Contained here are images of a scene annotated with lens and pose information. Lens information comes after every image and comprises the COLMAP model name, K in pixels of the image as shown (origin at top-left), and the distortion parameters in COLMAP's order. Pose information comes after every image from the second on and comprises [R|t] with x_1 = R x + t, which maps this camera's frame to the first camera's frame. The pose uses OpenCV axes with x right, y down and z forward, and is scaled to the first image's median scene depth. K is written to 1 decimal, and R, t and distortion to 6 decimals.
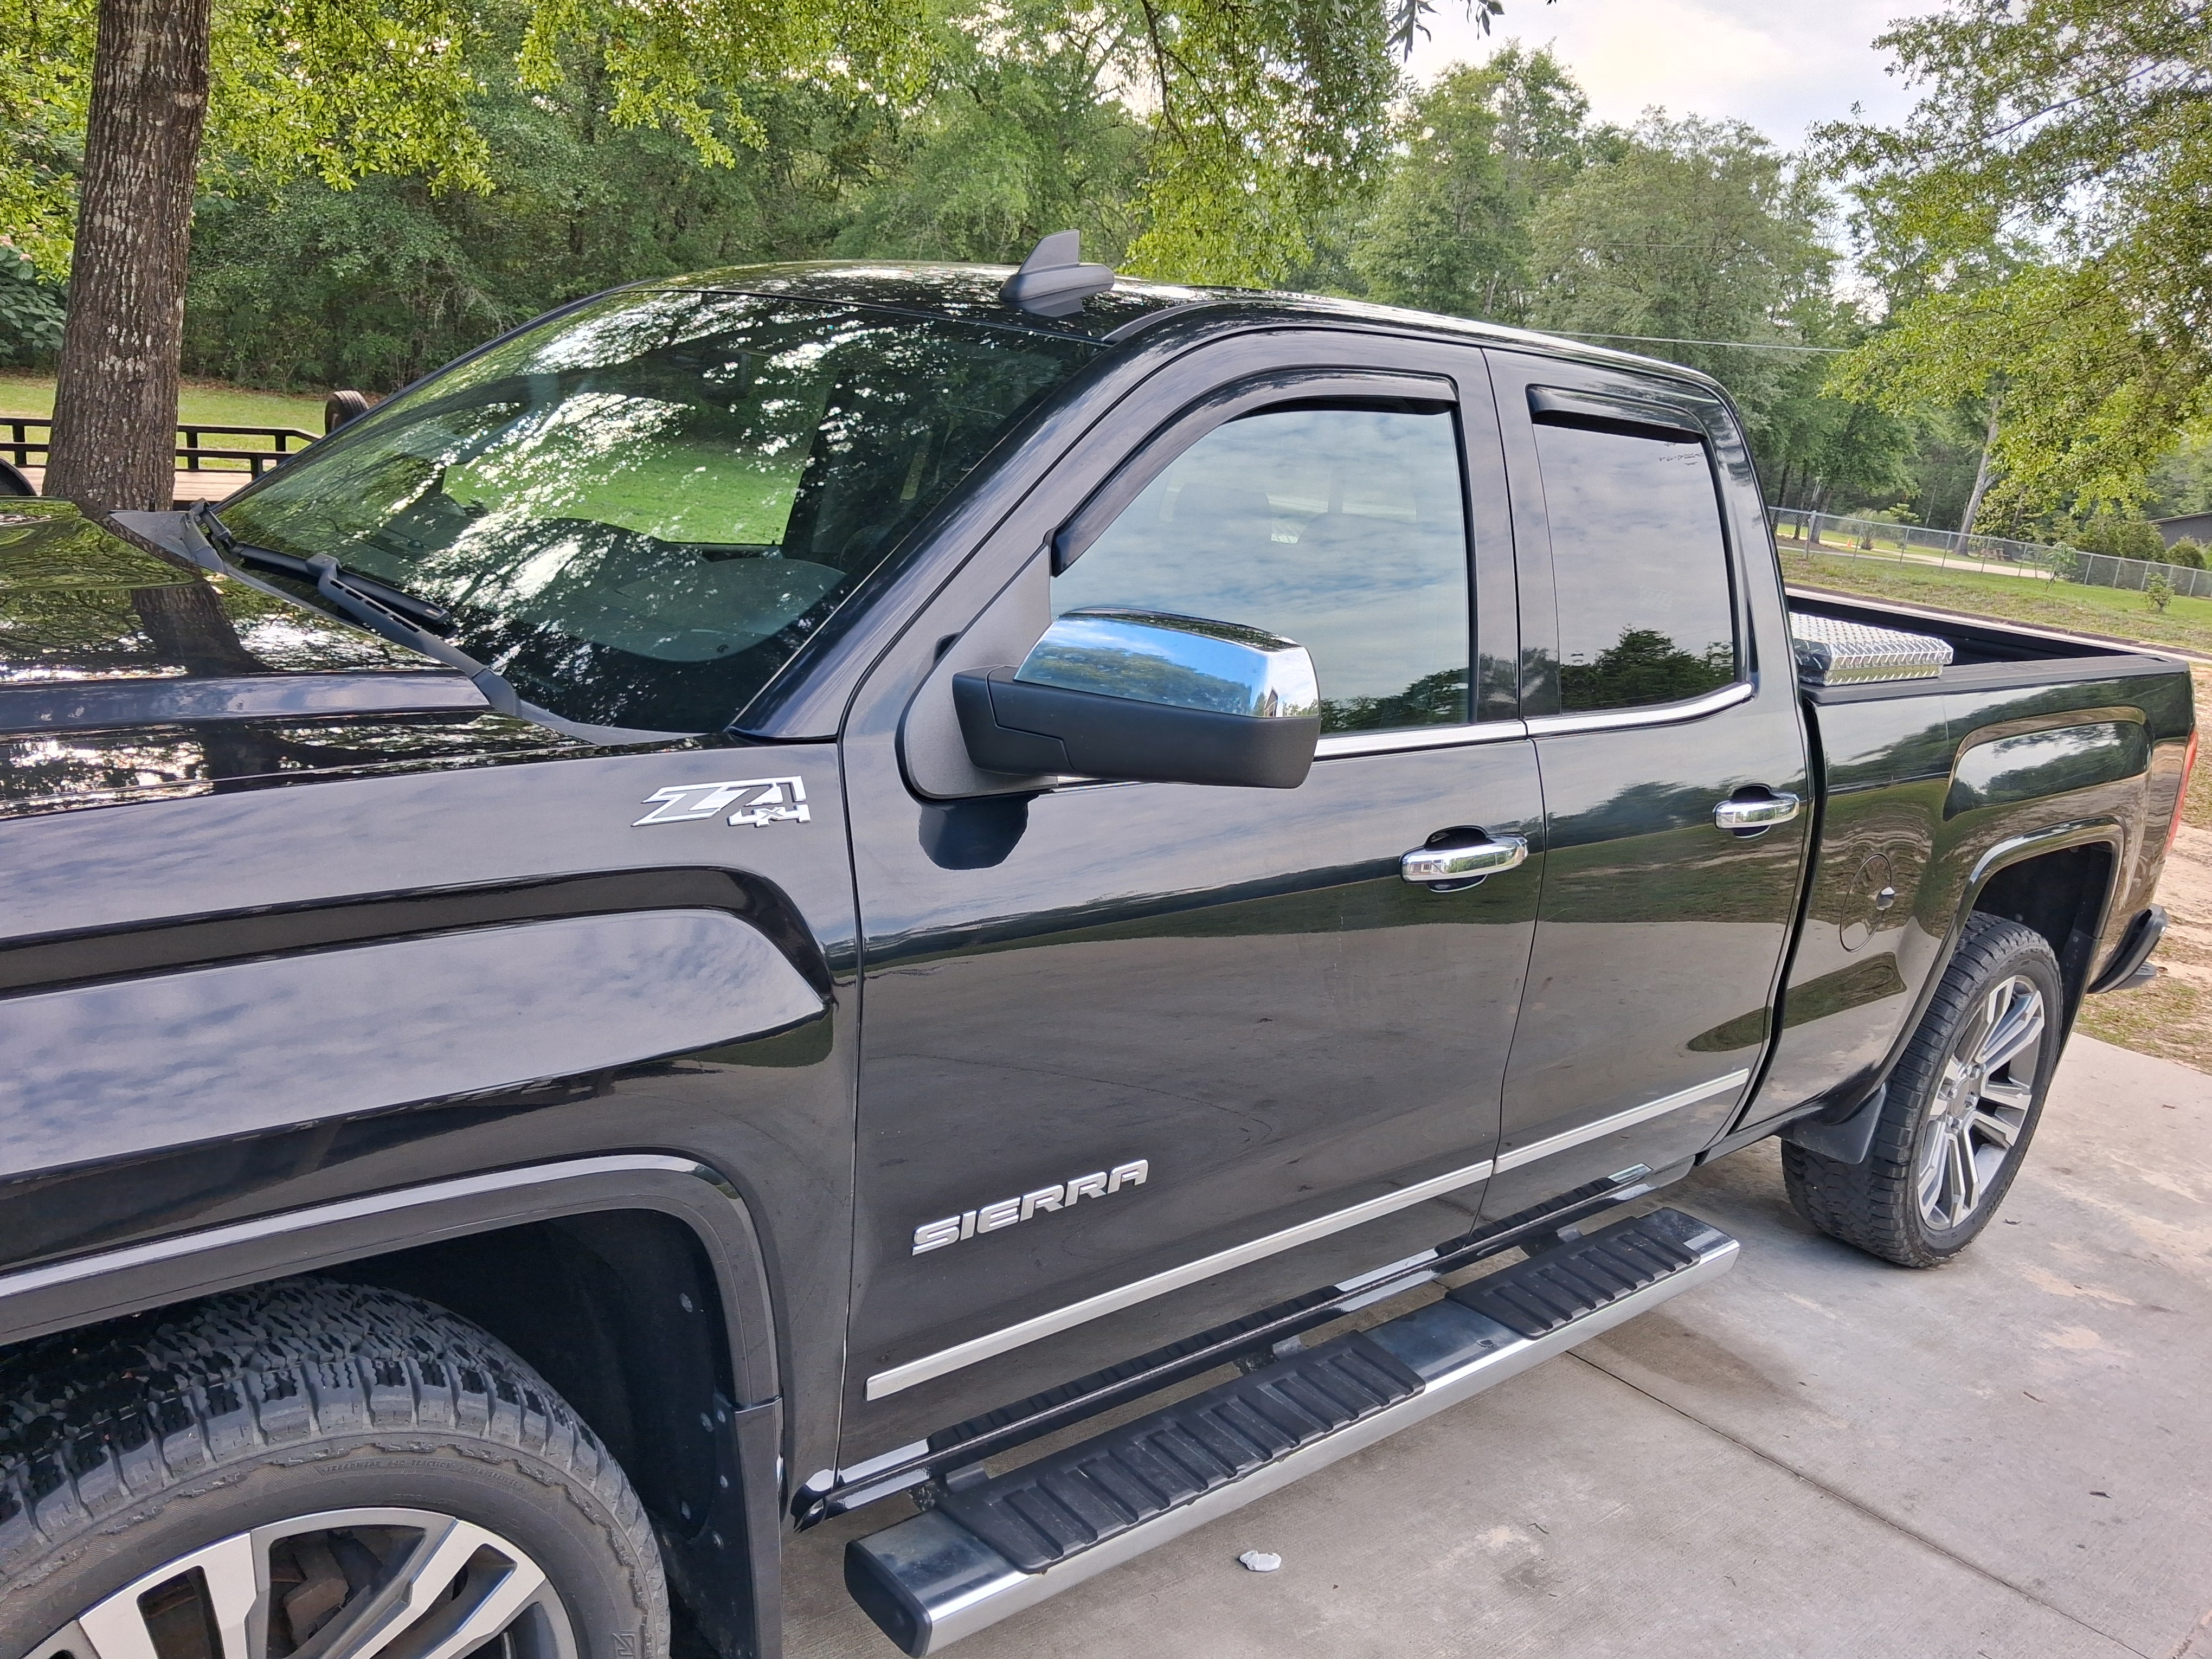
lens RADIAL K [[1750.2, 0, 1060.8], [0, 1750.2, 830.0], [0, 0, 1]] dist [0.009368, -0.019270]
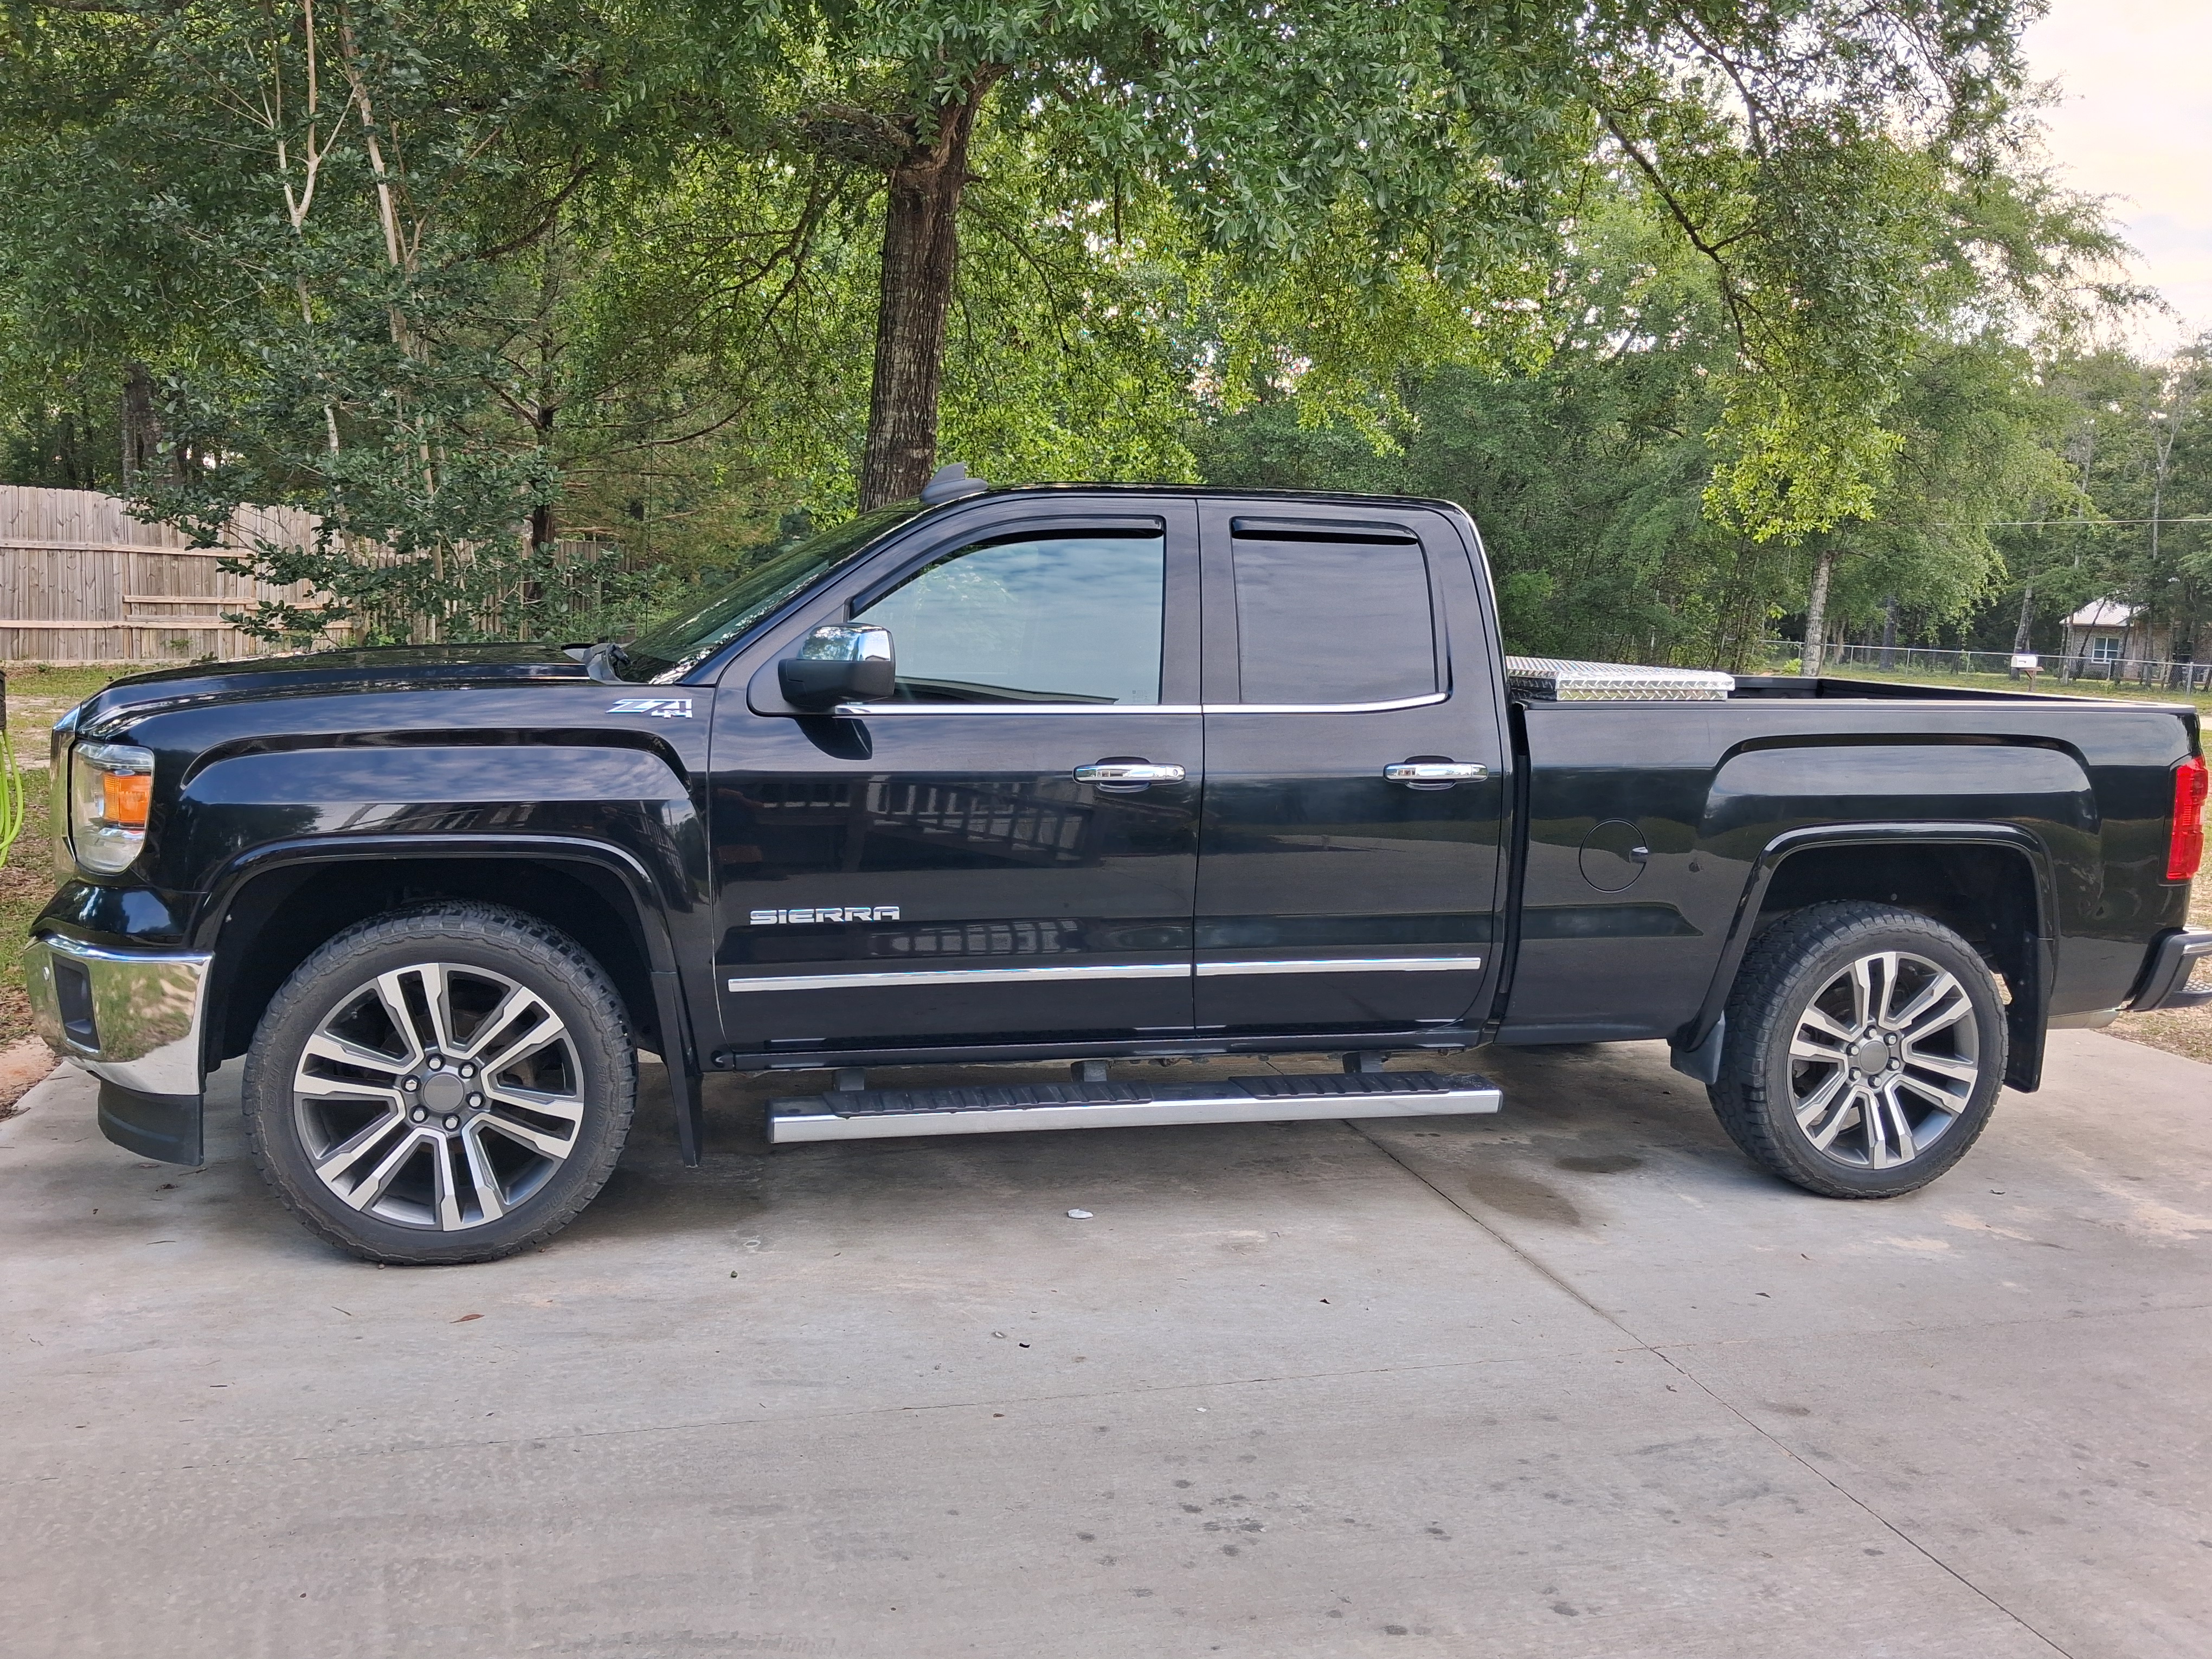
lens RADIAL K [[1750.2, 0, 1120.1], [0, 1750.2, 827.0], [0, 0, 1]] dist [0.009368, -0.019270]
pose [[0.892063, -0.027624, -0.451066, 0.303888], [-0.042540, 0.988565, -0.144673, 0.097268], [0.449904, 0.148245, 0.880687, -0.166807]]
